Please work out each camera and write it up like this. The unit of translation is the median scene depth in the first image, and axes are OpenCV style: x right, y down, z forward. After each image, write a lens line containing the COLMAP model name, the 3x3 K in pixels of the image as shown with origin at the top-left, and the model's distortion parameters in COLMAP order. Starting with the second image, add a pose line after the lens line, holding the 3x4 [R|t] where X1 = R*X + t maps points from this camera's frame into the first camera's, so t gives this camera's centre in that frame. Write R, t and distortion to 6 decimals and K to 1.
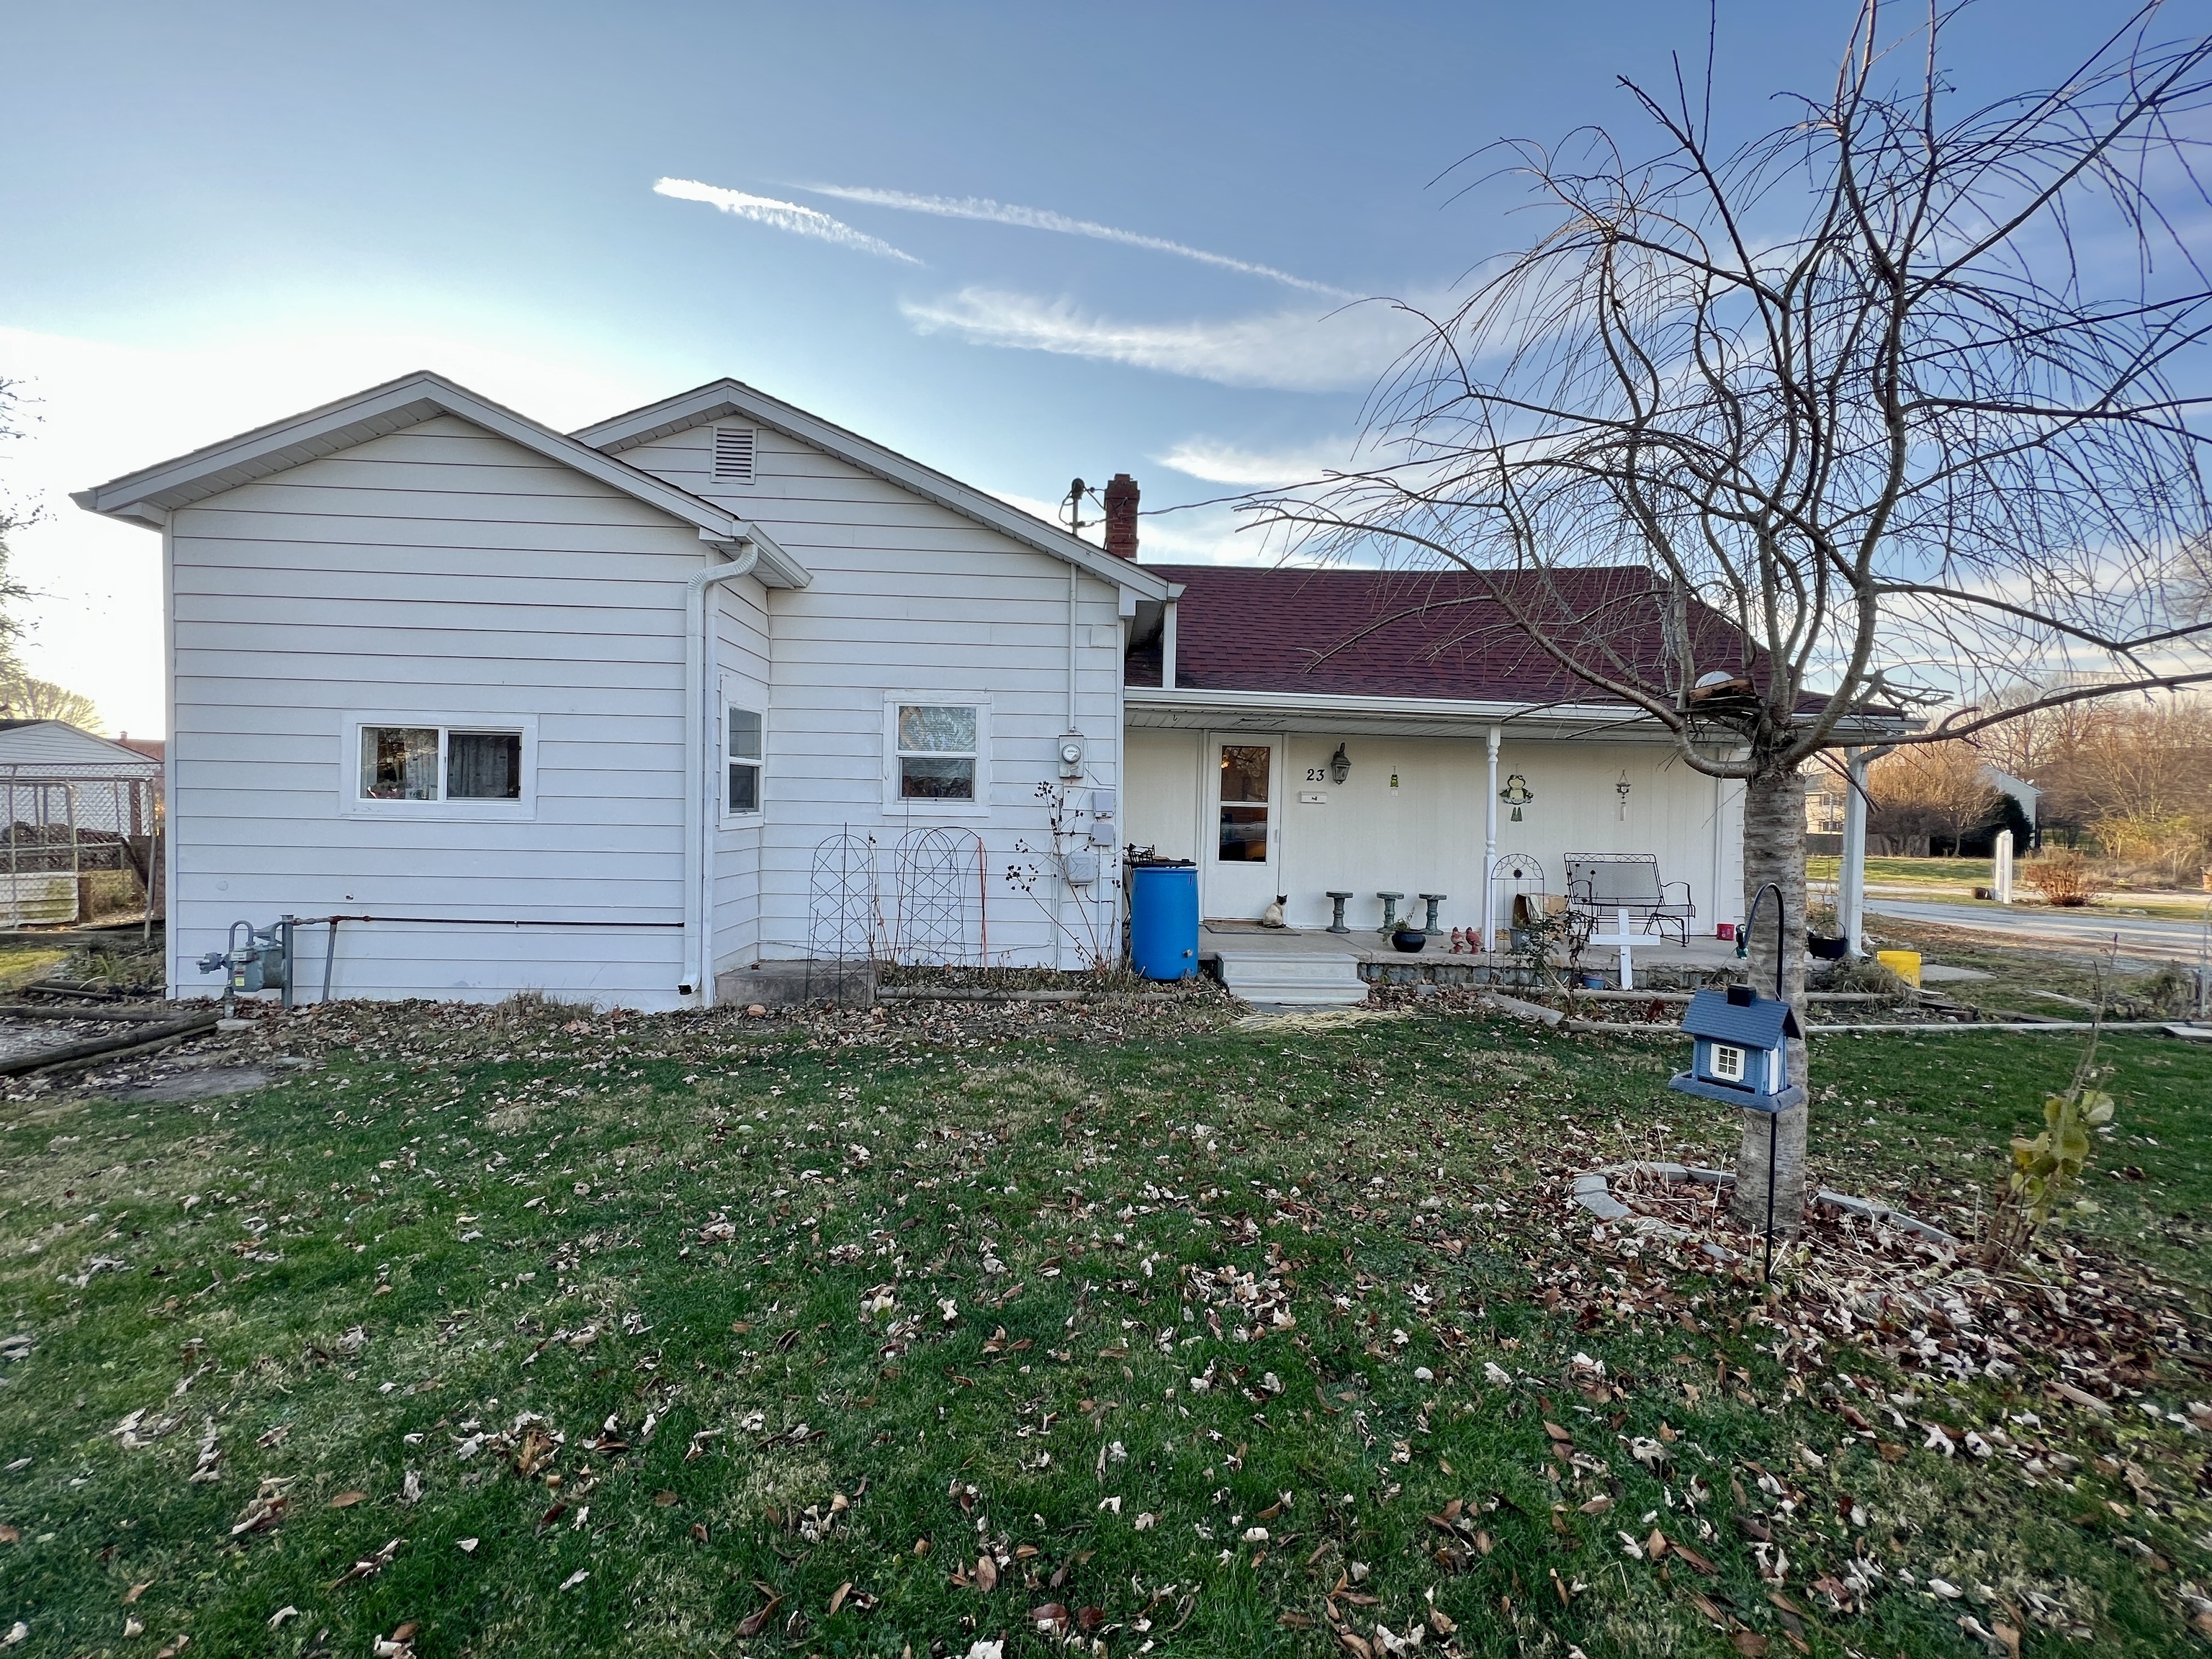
lens RADIAL K [[881.1, 0, 1097.6], [0, 881.1, 829.5], [0, 0, 1]] dist [-0.000652, -0.000420]
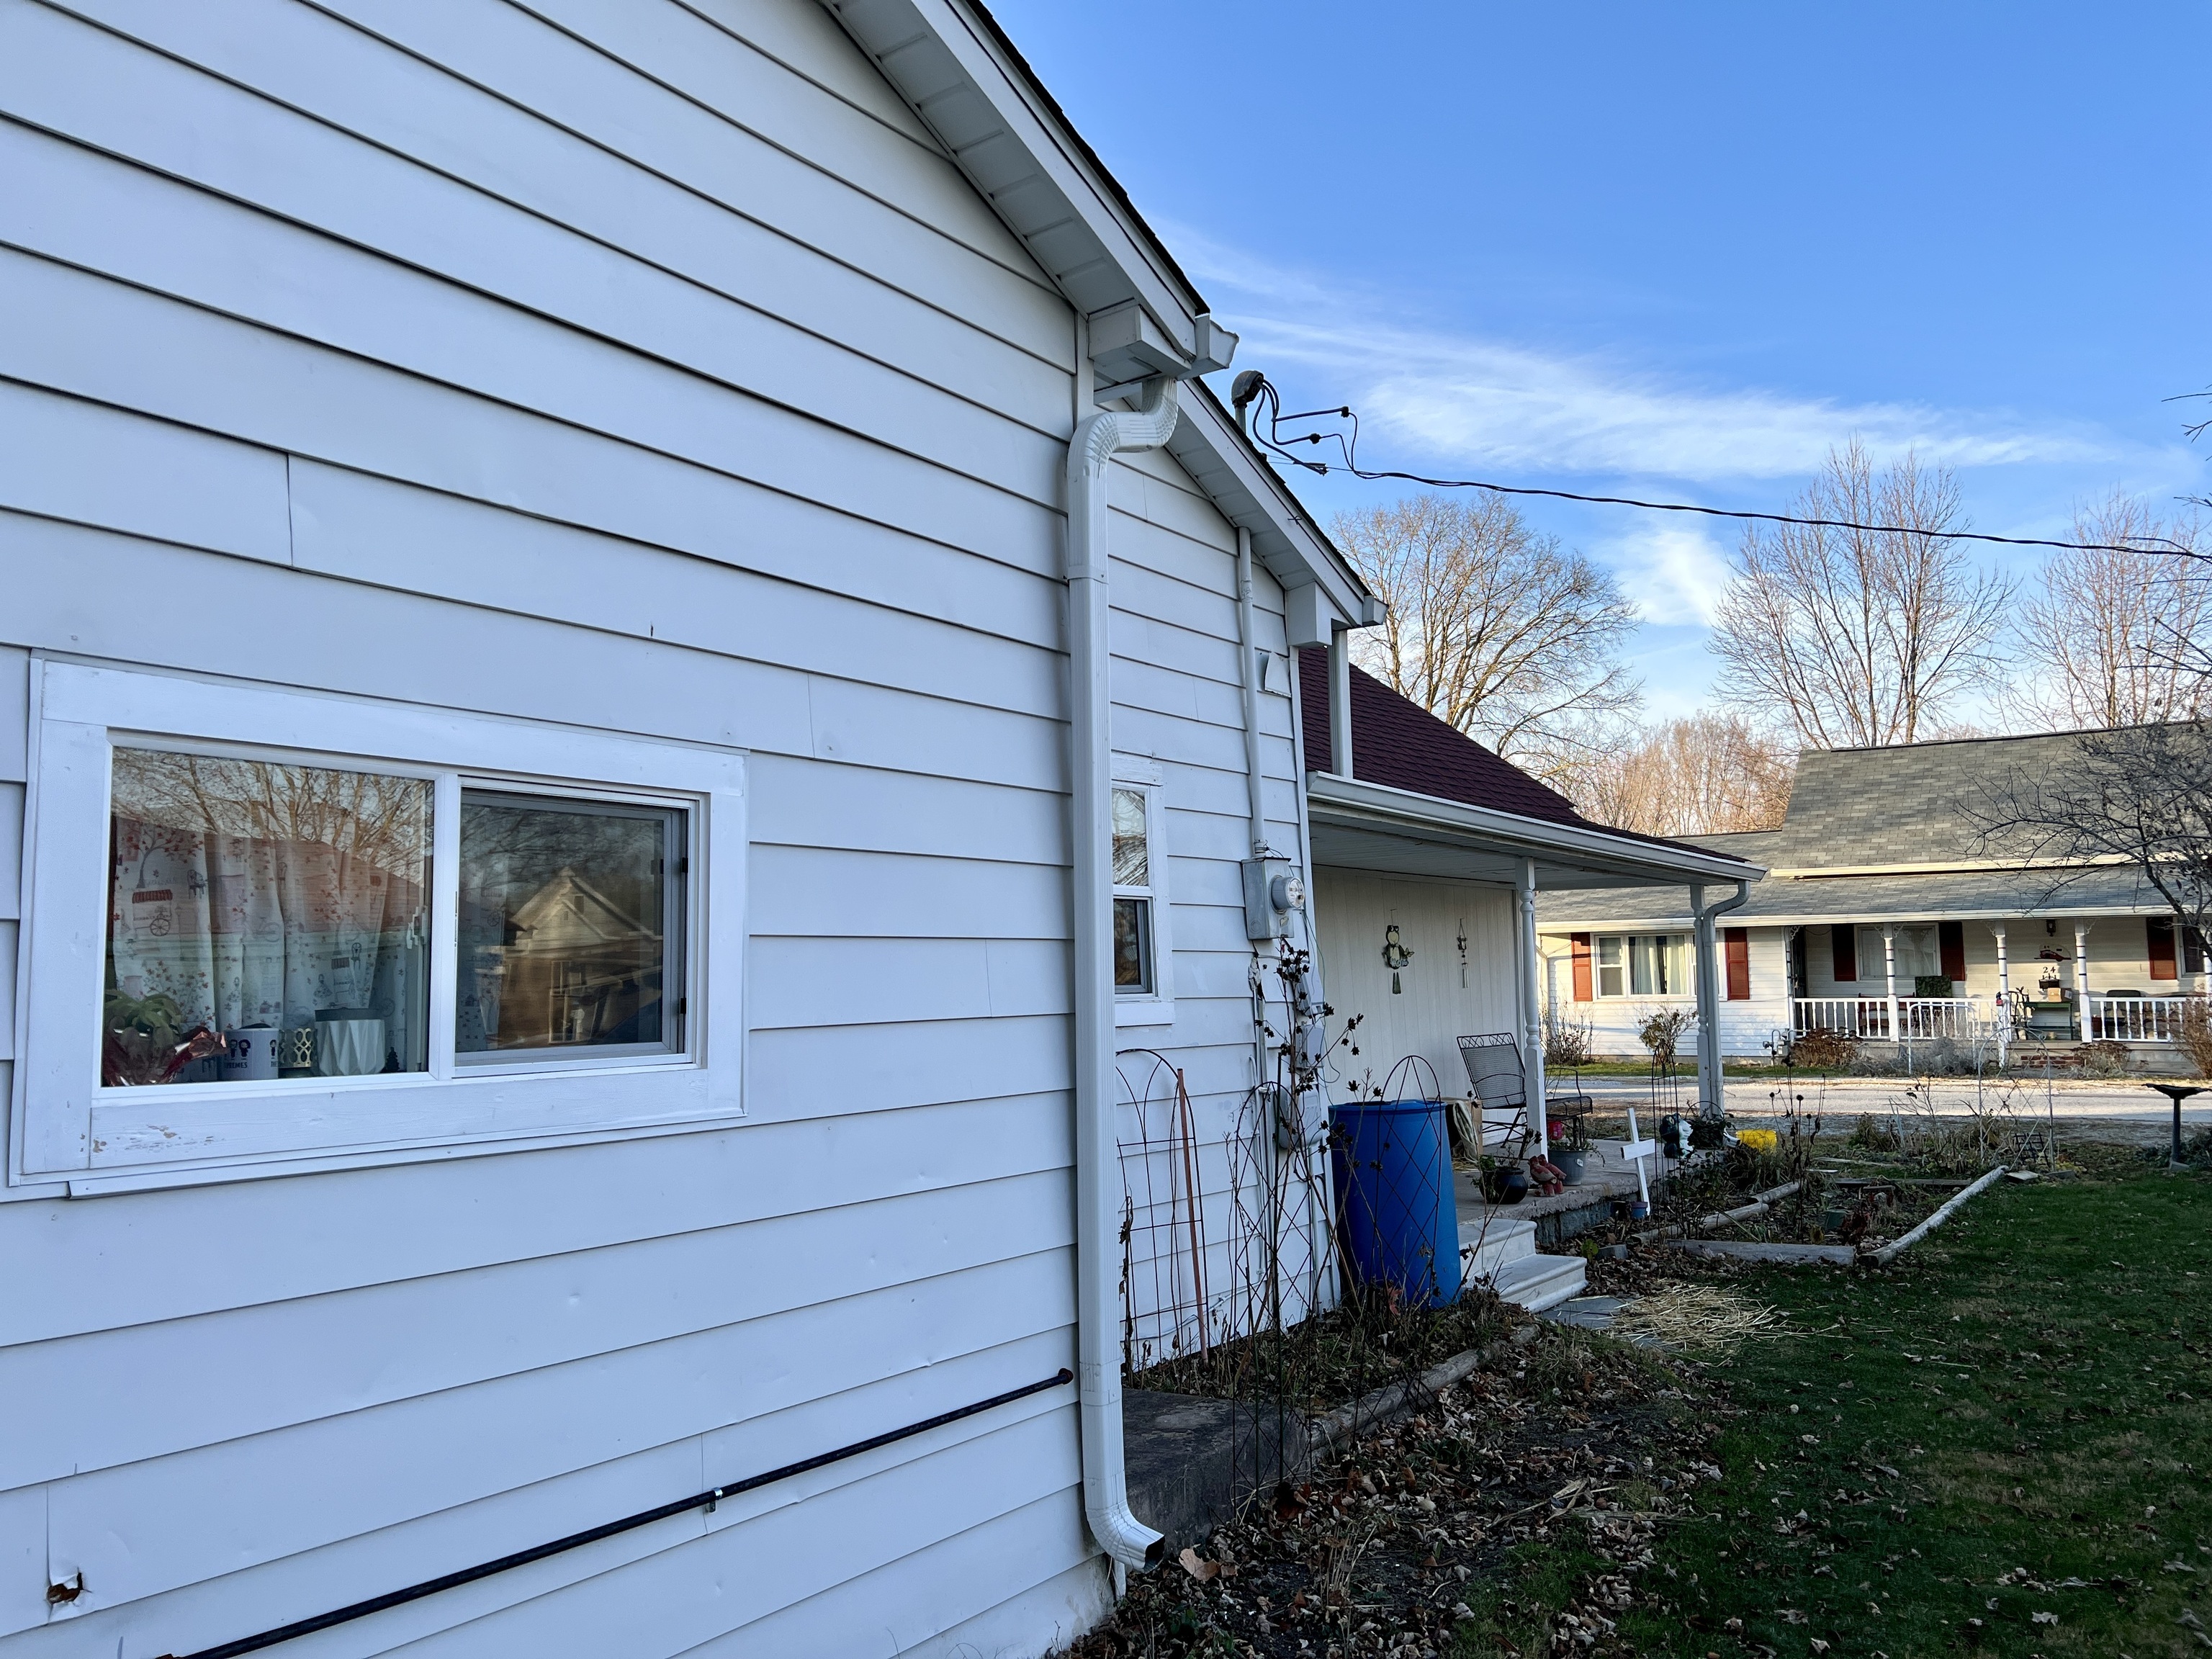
lens RADIAL K [[1662.5, 0, 1106.0], [0, 1662.5, 829.5], [0, 0, 1]] dist [0.002139, 0.000452]
pose [[0.611144, 0.043544, 0.790321, -1.889289], [0.037149, 0.995807, -0.083593, -0.101220], [-0.790647, 0.080447, 0.606964, 1.075794]]
